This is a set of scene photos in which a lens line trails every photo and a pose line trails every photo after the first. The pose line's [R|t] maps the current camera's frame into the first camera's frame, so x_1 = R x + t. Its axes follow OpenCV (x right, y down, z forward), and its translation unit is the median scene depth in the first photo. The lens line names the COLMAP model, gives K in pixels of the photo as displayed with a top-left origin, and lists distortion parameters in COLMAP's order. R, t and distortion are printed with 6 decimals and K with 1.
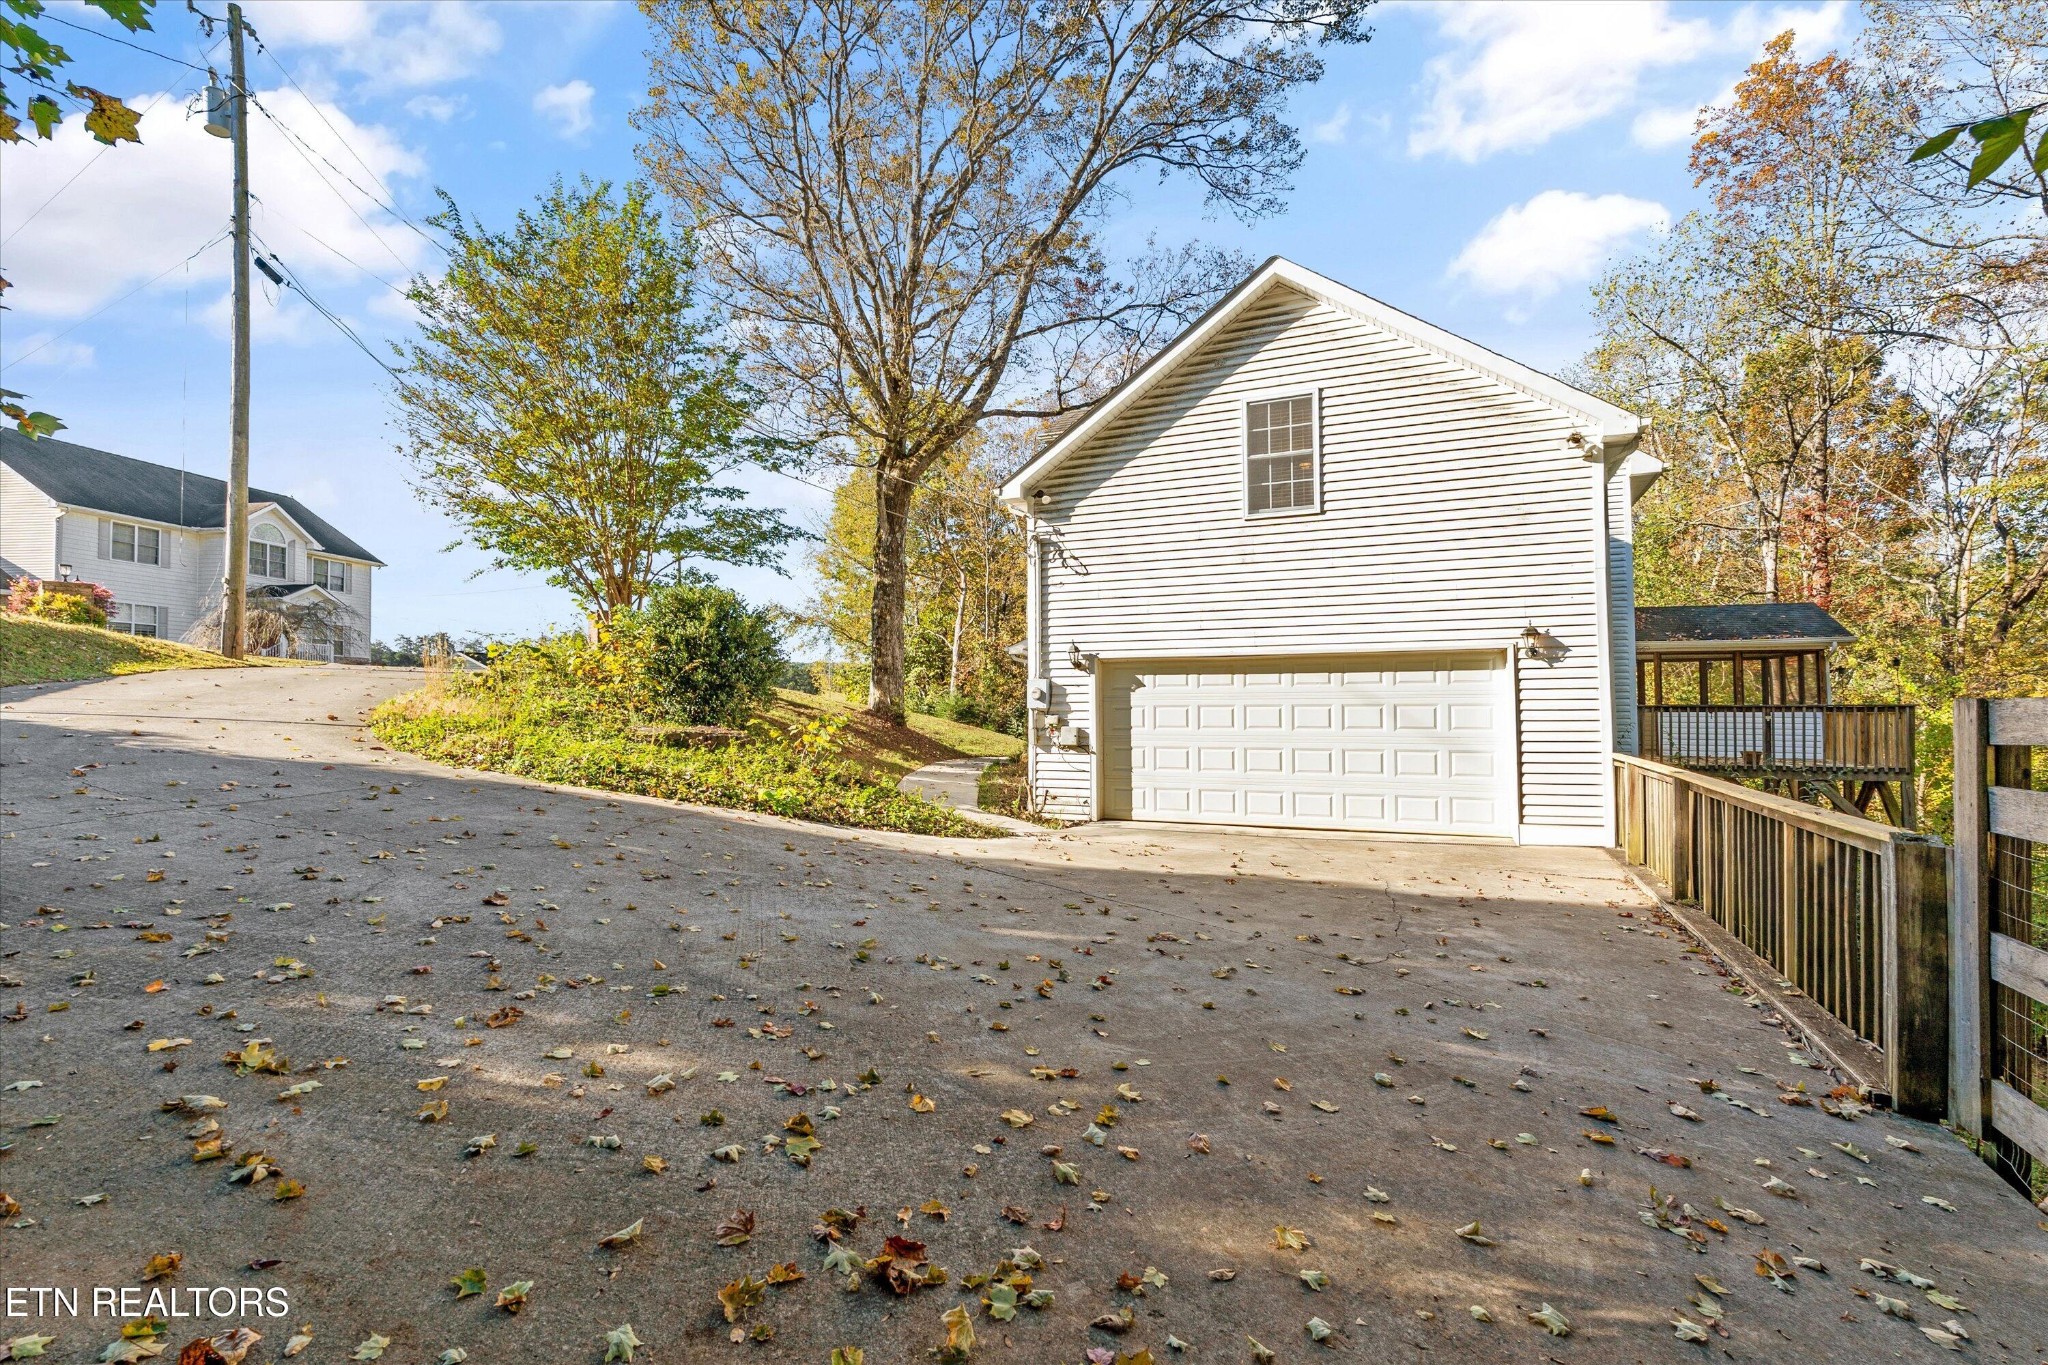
lens RADIAL K [[906.8, 0, 1024.0], [0, 906.8, 682.5], [0, 0, 1]] dist [-0.000587, -0.000298]
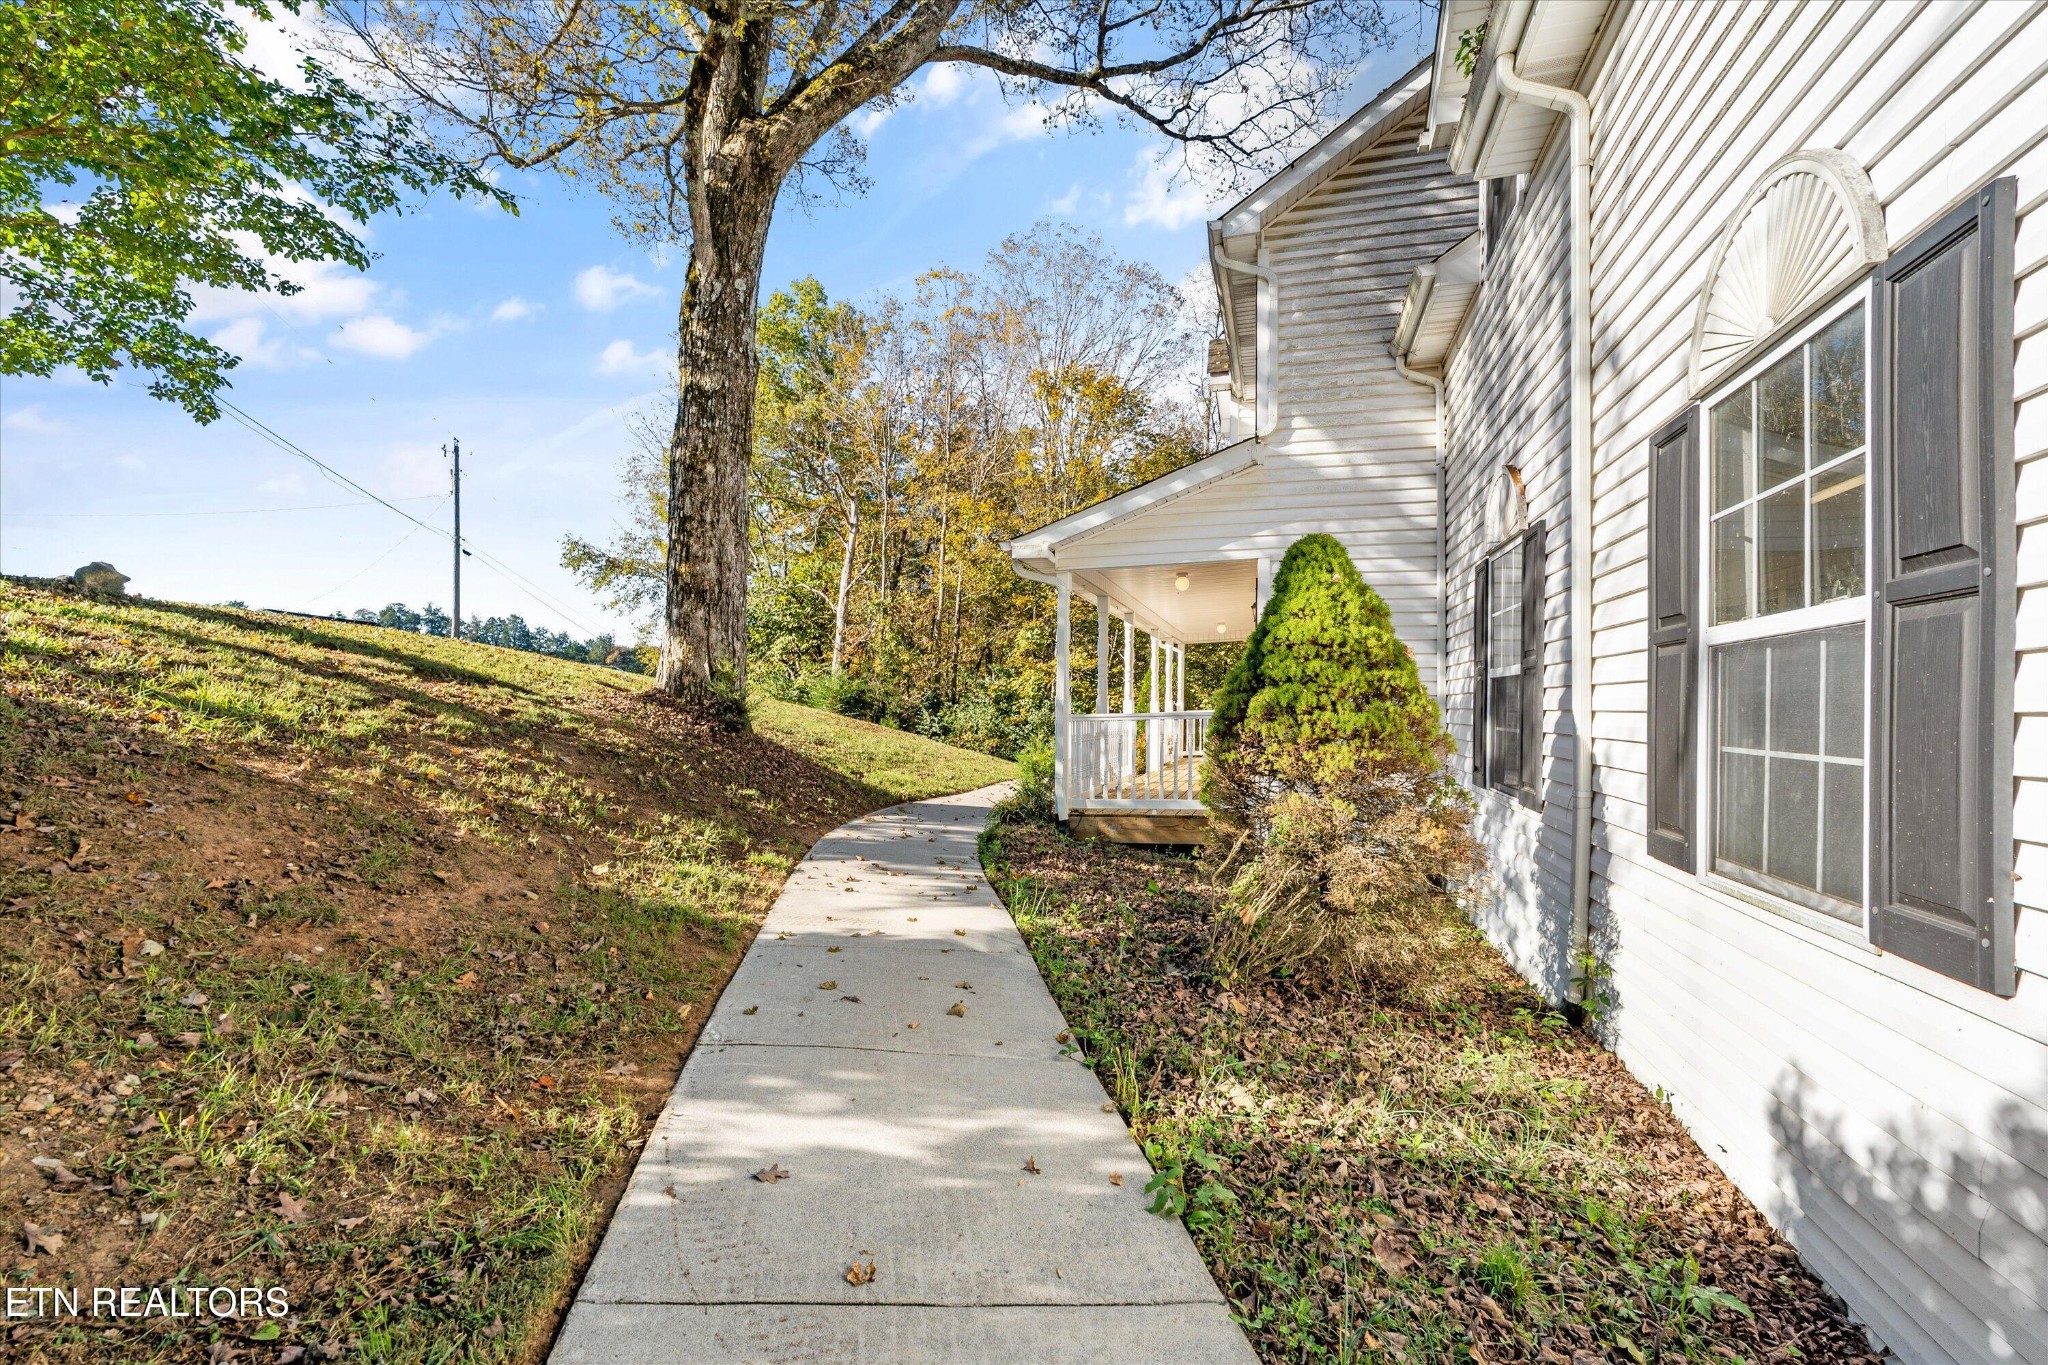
lens RADIAL K [[906.8, 0, 1024.0], [0, 906.8, 682.5], [0, 0, 1]] dist [-0.000587, -0.000298]
pose [[0.990015, 0.019035, 0.139671, -0.032114], [-0.020438, 0.999754, 0.008624, 0.009905], [-0.139472, -0.011392, 0.990160, 0.287222]]
